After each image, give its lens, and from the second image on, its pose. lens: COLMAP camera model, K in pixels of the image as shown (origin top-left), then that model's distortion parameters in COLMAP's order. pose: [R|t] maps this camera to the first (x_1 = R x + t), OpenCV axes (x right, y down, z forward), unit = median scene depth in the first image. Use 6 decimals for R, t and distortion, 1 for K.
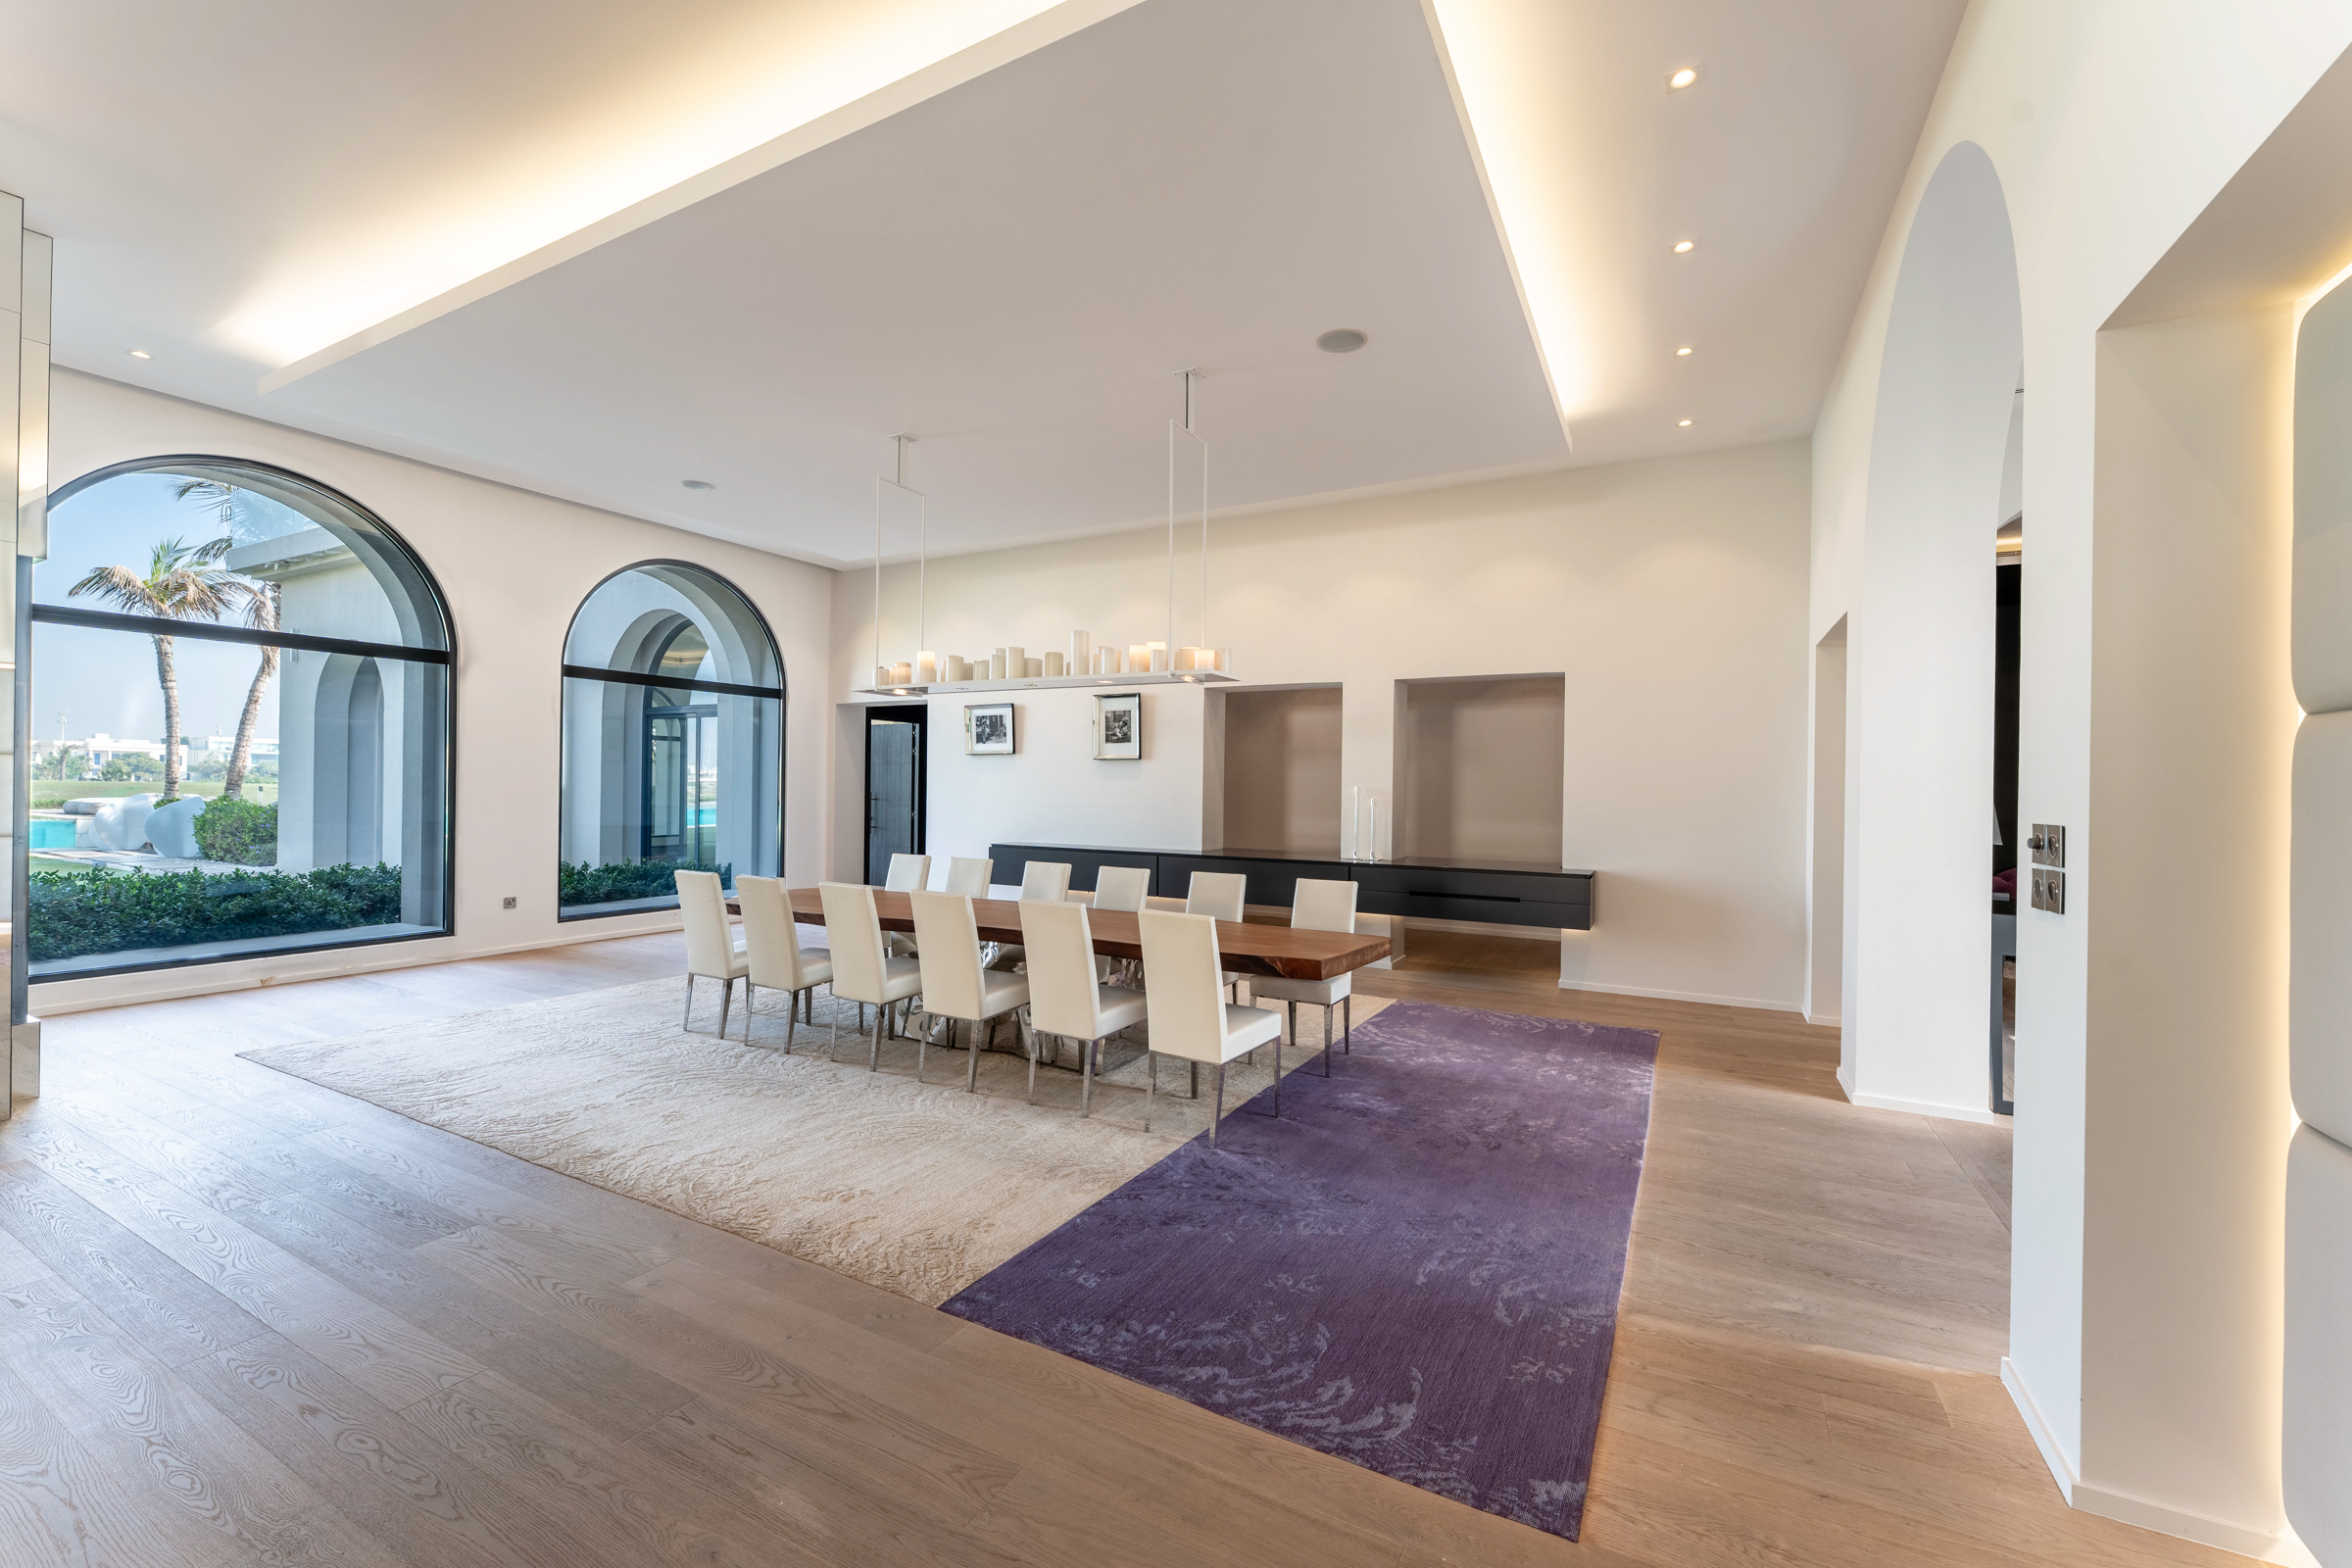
lens RADIAL K [[922.2, 0, 1176.0], [0, 922.2, 784.0], [0, 0, 1]] dist [0.015391, -0.000017]
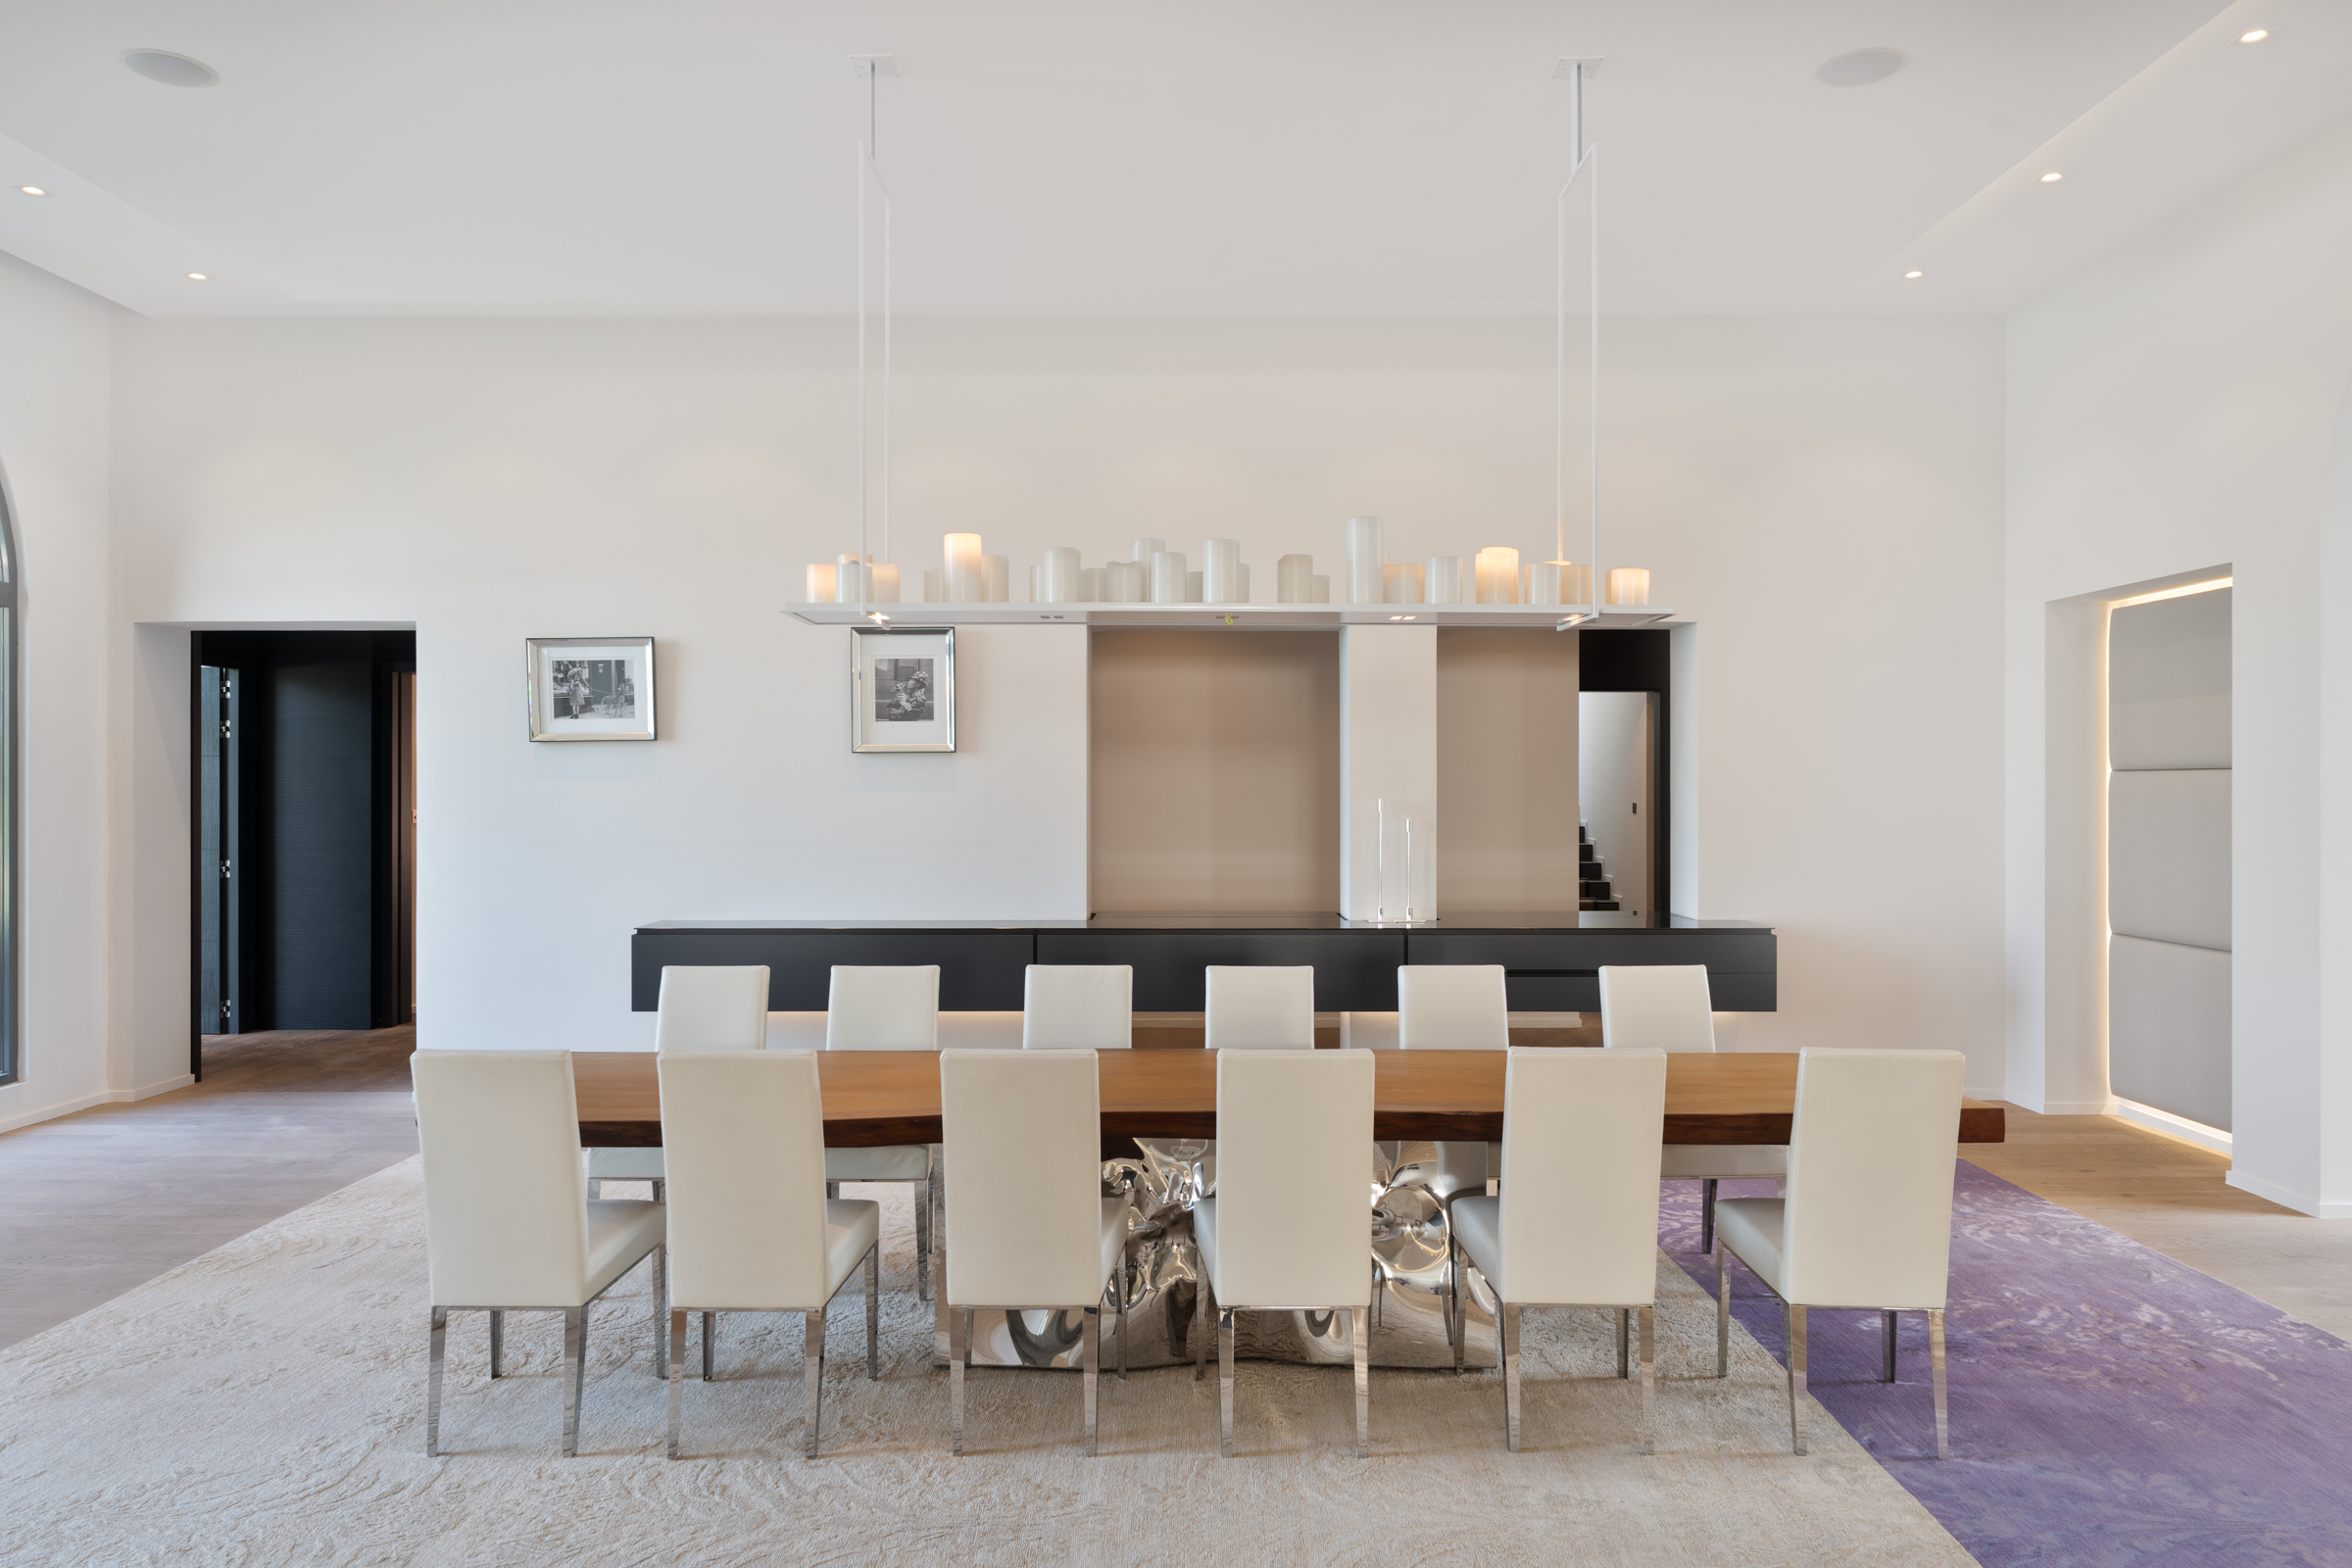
lens RADIAL K [[1542.0, 0, 1176.0], [0, 1542.0, 784.0], [0, 0, 1]] dist [0.009908, 0.005114]
pose [[0.878716, -0.008955, 0.477261, -0.347895], [0.009880, 0.999951, 0.000573, -0.008590], [-0.477242, 0.004212, 0.878762, 0.171314]]
